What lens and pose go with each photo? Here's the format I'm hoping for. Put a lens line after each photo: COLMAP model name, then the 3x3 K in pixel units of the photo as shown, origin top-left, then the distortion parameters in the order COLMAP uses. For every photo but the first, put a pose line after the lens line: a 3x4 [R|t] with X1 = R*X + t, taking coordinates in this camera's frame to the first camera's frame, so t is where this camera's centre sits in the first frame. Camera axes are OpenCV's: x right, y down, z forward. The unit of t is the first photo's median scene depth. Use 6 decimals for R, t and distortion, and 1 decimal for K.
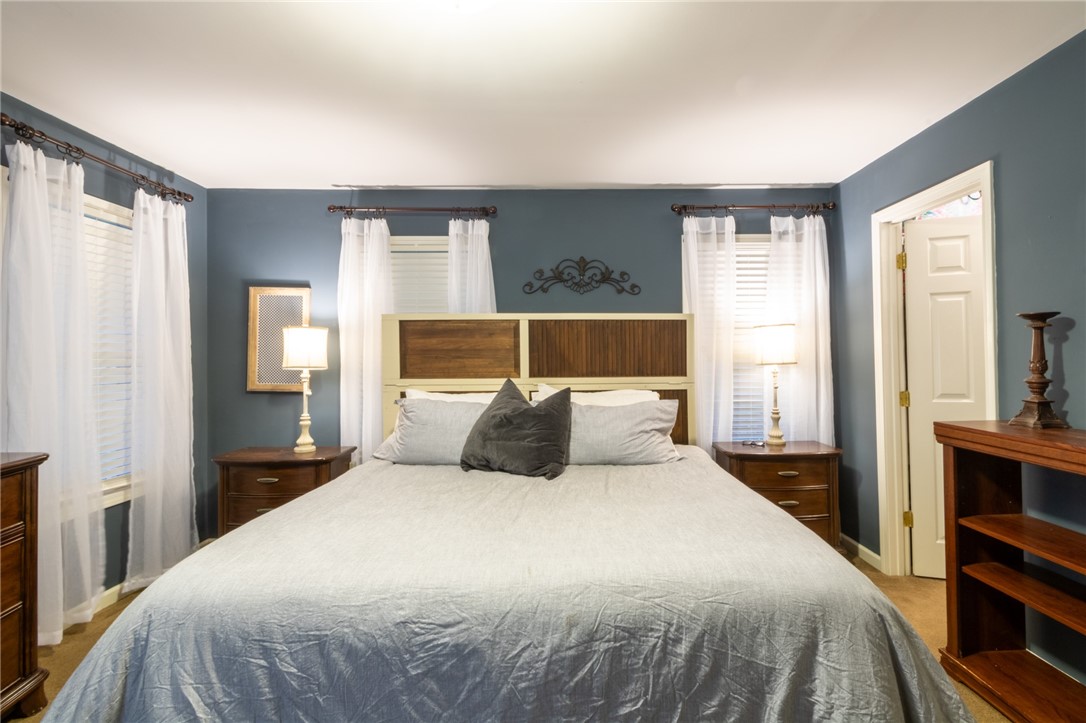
lens RADIAL K [[503.8, 0, 561.0], [0, 503.8, 352.1], [0, 0, 1]] dist [0.000245, -0.001589]
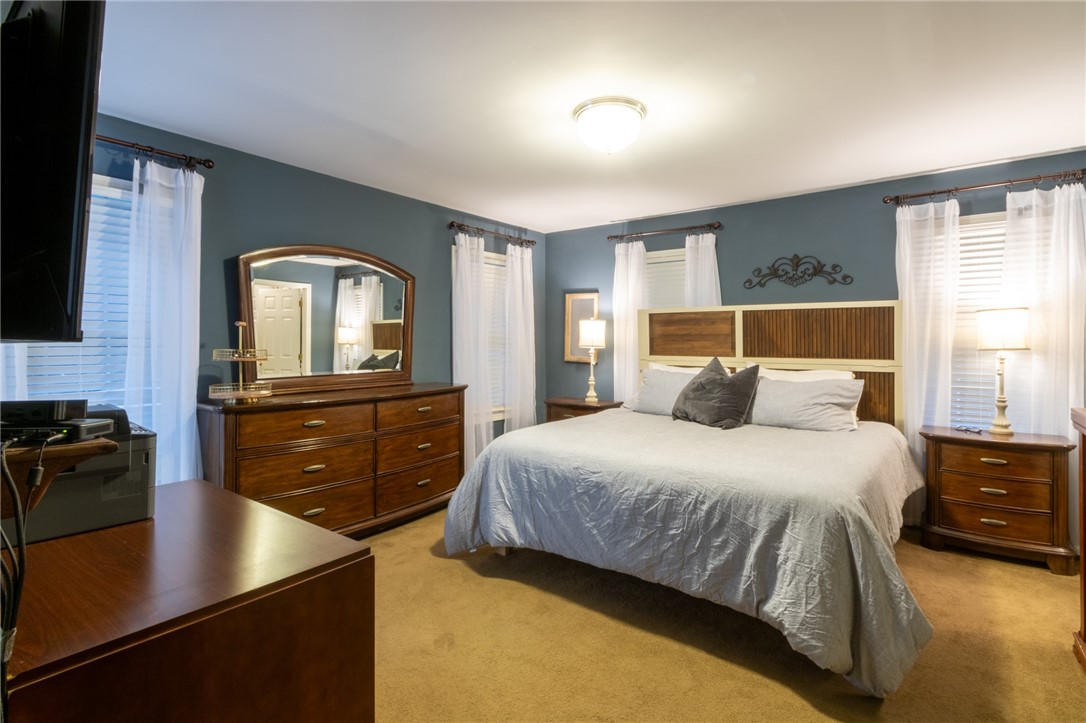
lens RADIAL K [[495.9, 0, 568.8], [0, 495.9, 344.4], [0, 0, 1]] dist [0.001114, 0.000274]
pose [[0.804373, 0.011913, -0.594005, 0.344940], [-0.000604, 0.999815, 0.019234, -0.004377], [0.594124, -0.015113, 0.804232, -0.260179]]
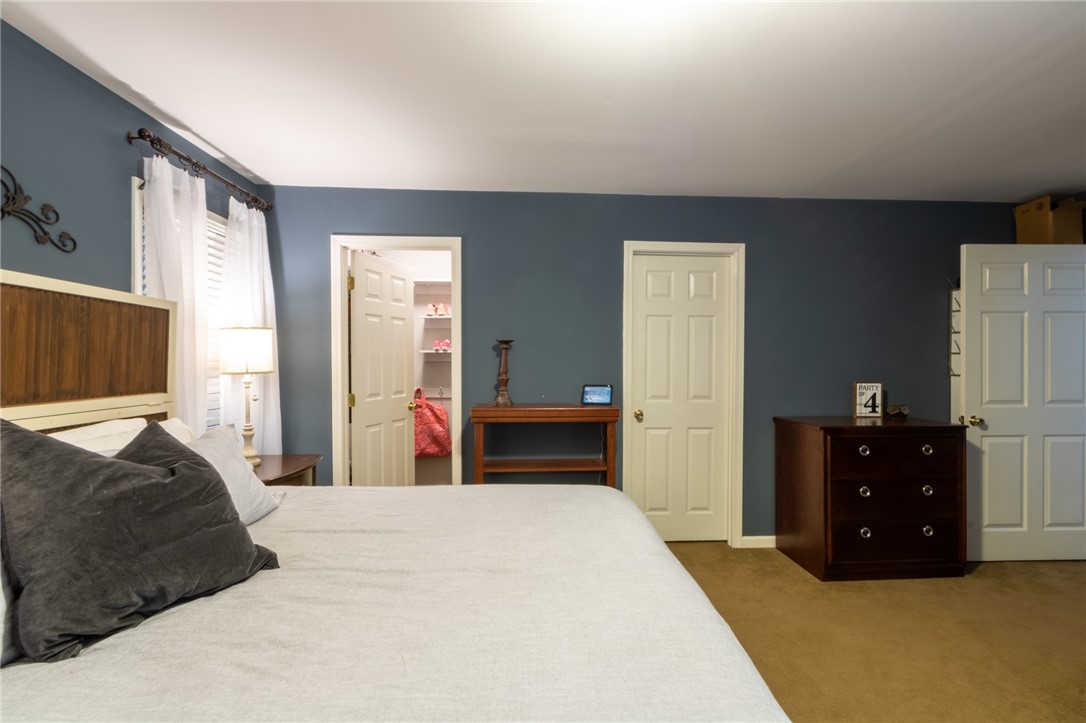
lens RADIAL K [[517.0, 0, 556.5], [0, 517.0, 364.3], [0, 0, 1]] dist [0.001095, 0.000040]
pose [[-0.058223, 0.002826, 0.998300, -0.520340], [-0.010910, 0.999934, -0.003467, 0.007129], [-0.998244, -0.011093, -0.058188, 0.560583]]
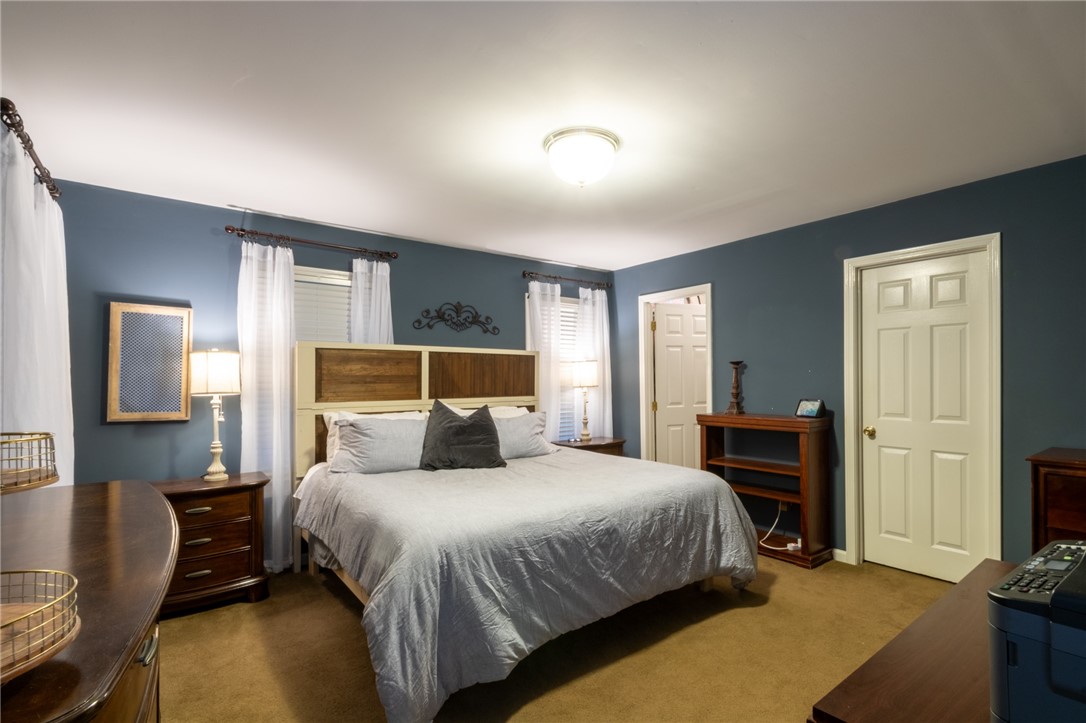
lens RADIAL K [[513.8, 0, 547.1], [0, 513.8, 383.1], [0, 0, 1]] dist [-0.000003, -0.000138]
pose [[0.804480, -0.002276, 0.593975, -0.617175], [-0.003601, 0.999956, 0.008708, 0.000214], [-0.593969, -0.009144, 0.804436, -0.180084]]
